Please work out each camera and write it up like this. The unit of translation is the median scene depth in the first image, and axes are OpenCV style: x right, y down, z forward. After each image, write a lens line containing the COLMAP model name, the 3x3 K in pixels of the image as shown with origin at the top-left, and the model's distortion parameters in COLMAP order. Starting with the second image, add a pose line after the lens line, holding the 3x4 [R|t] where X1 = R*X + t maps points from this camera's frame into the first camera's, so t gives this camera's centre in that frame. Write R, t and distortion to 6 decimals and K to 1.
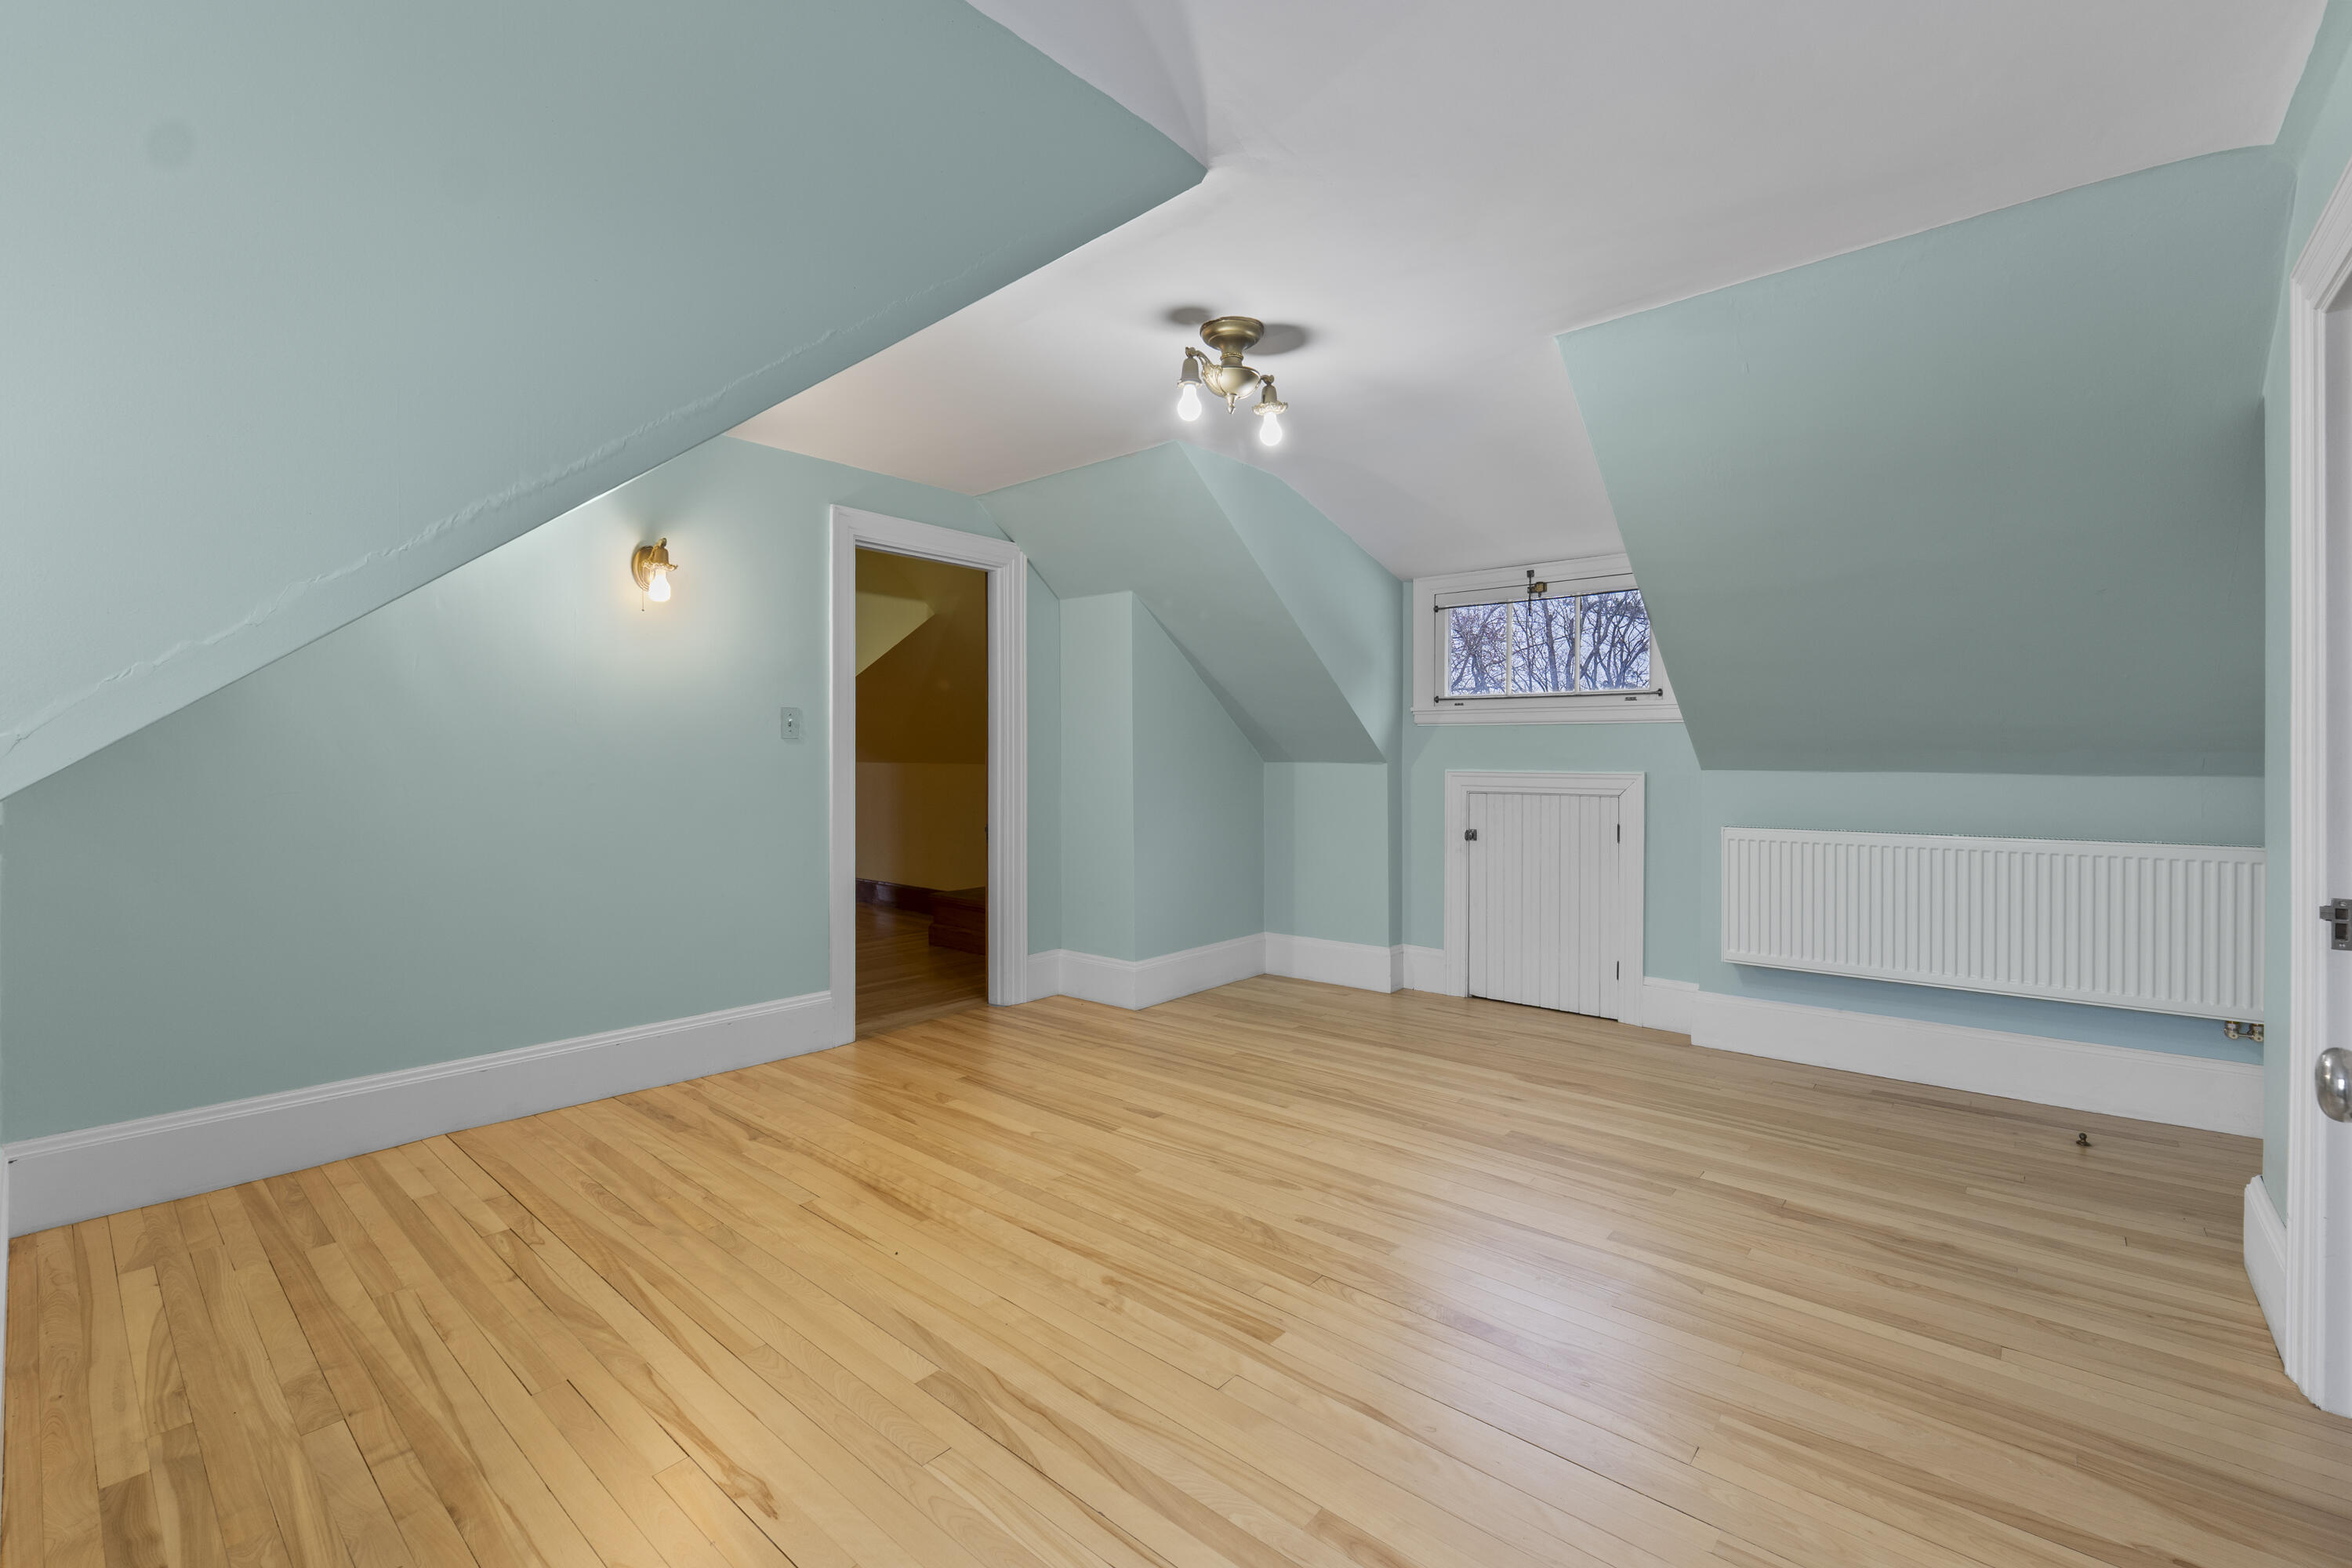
lens RADIAL K [[995.4, 0, 1162.0], [0, 995.4, 769.2], [0, 0, 1]] dist [-0.000130, 0.000049]
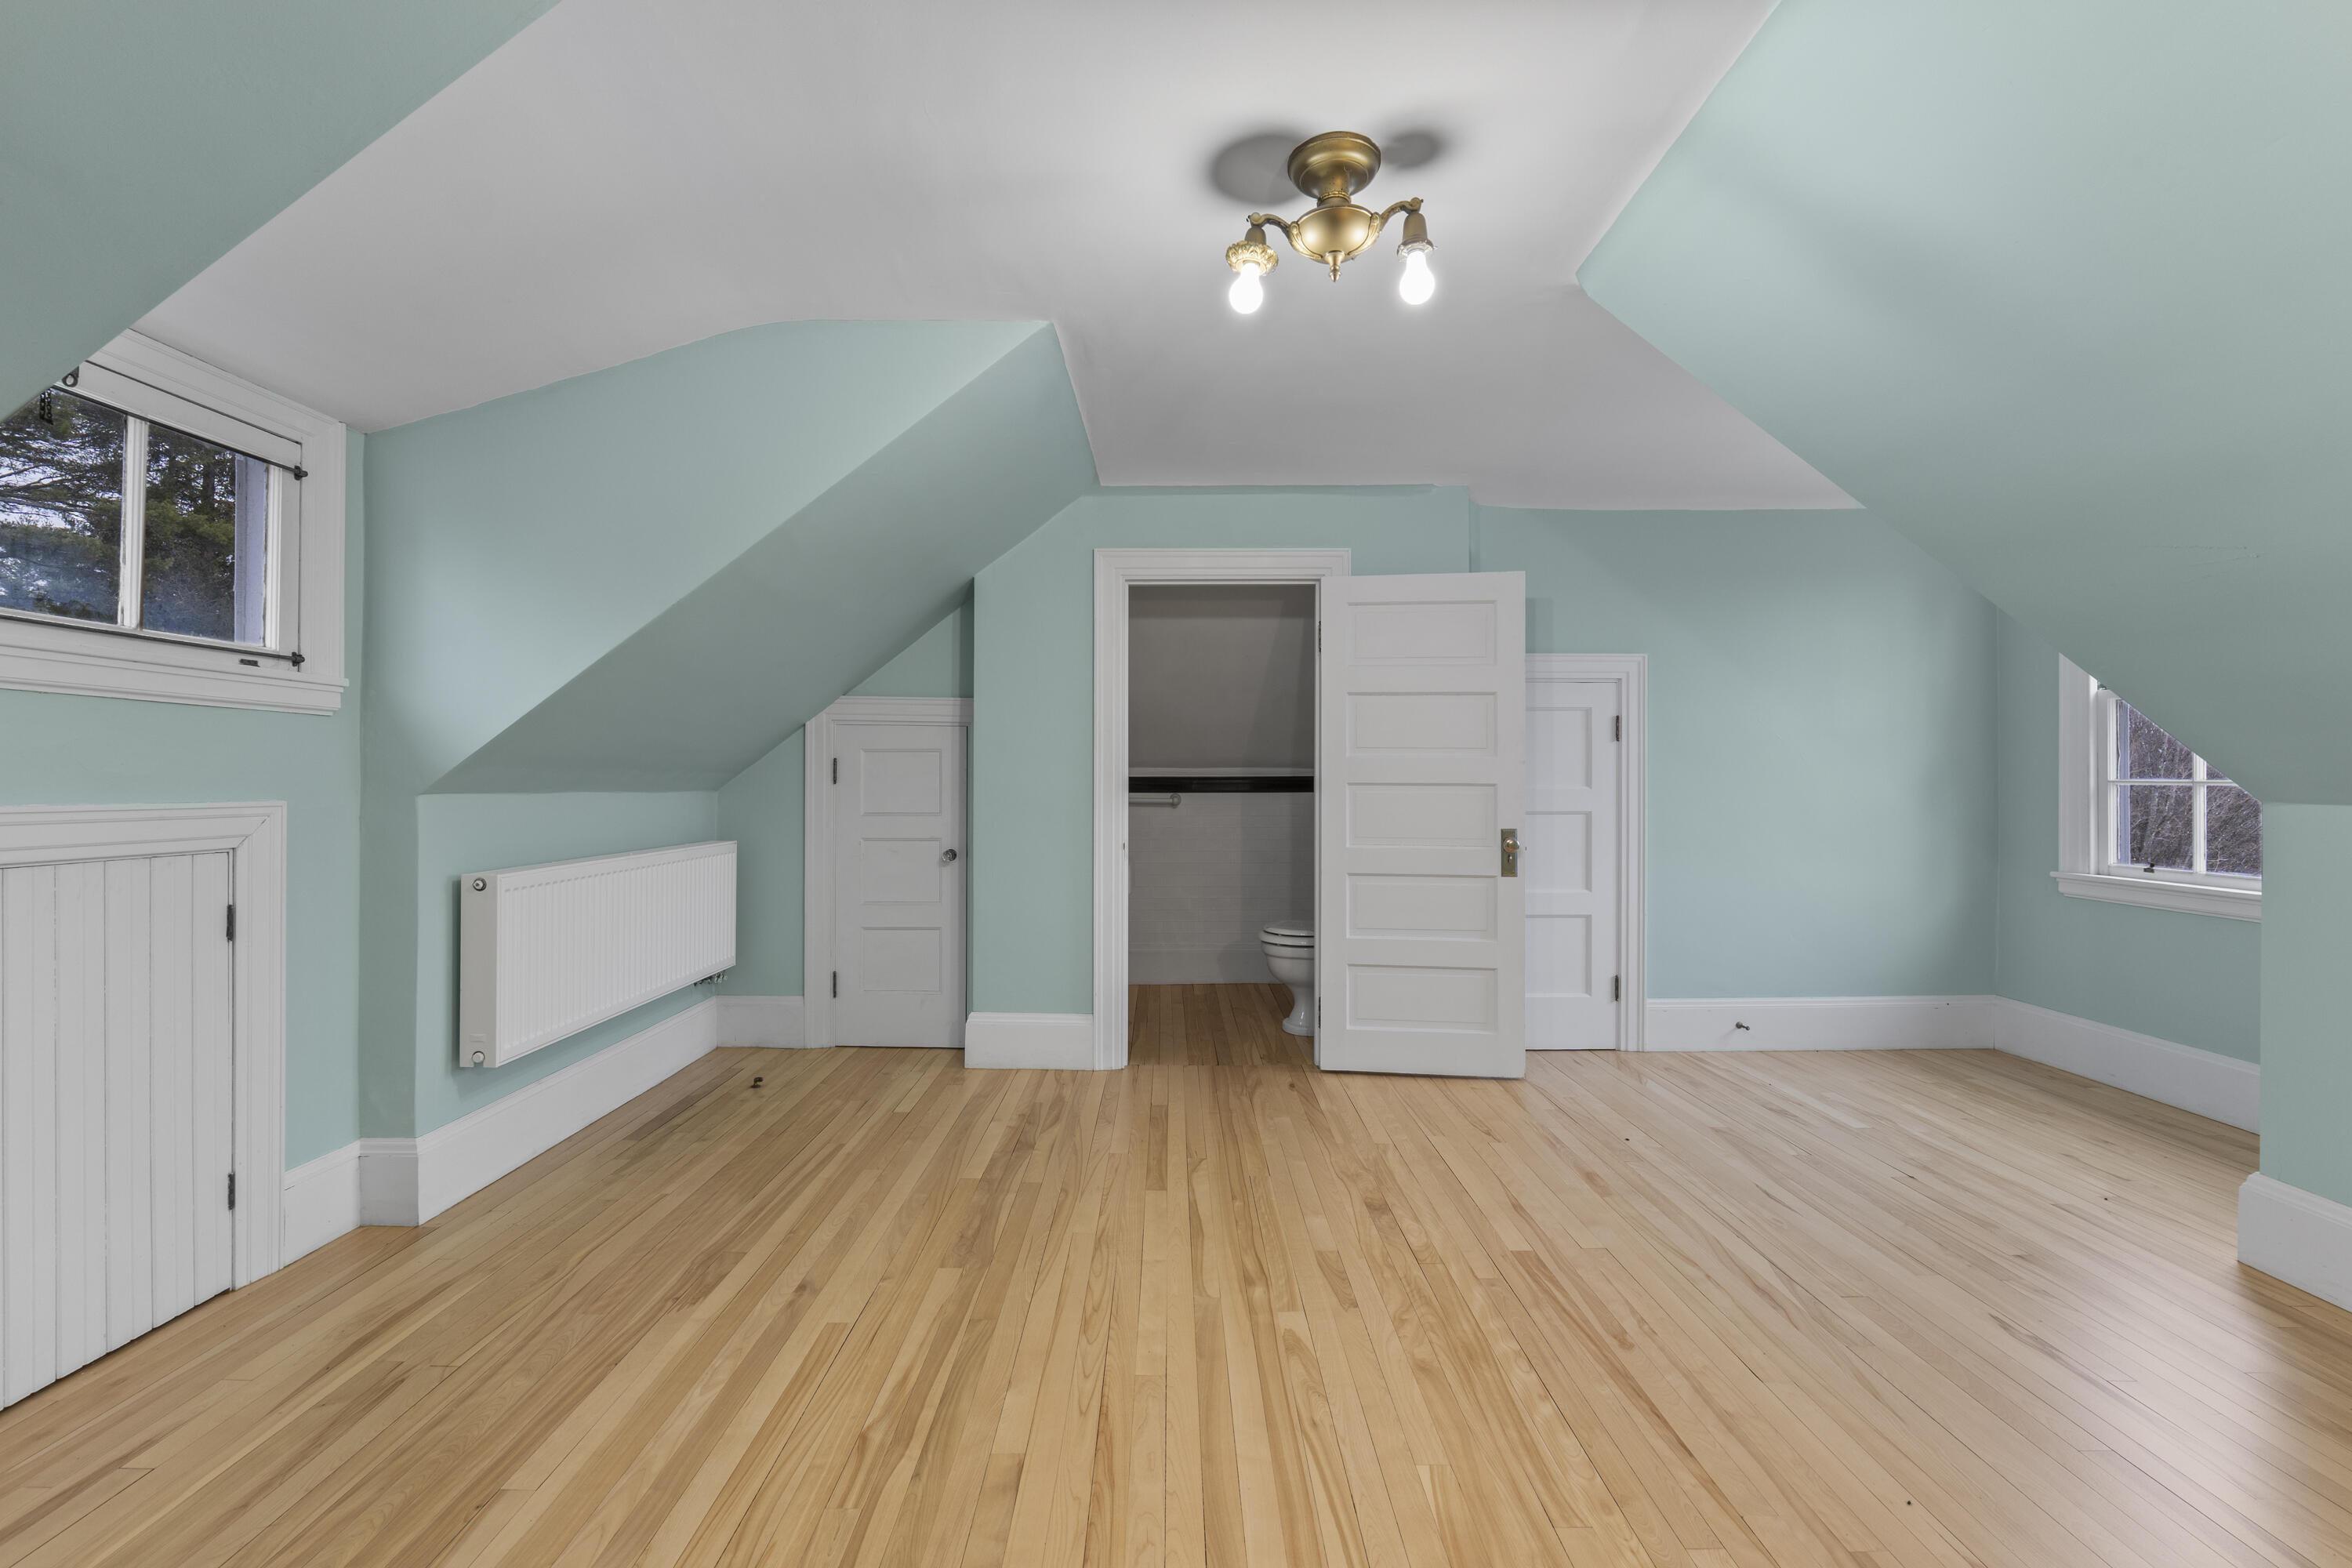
lens RADIAL K [[995.4, 0, 1162.0], [0, 995.4, 769.2], [0, 0, 1]] dist [-0.000130, 0.000049]
pose [[-0.652058, 0.001600, 0.758167, -0.380057], [0.003854, 0.999992, 0.001205, -0.021019], [-0.758159, 0.003707, -0.652059, 1.543371]]
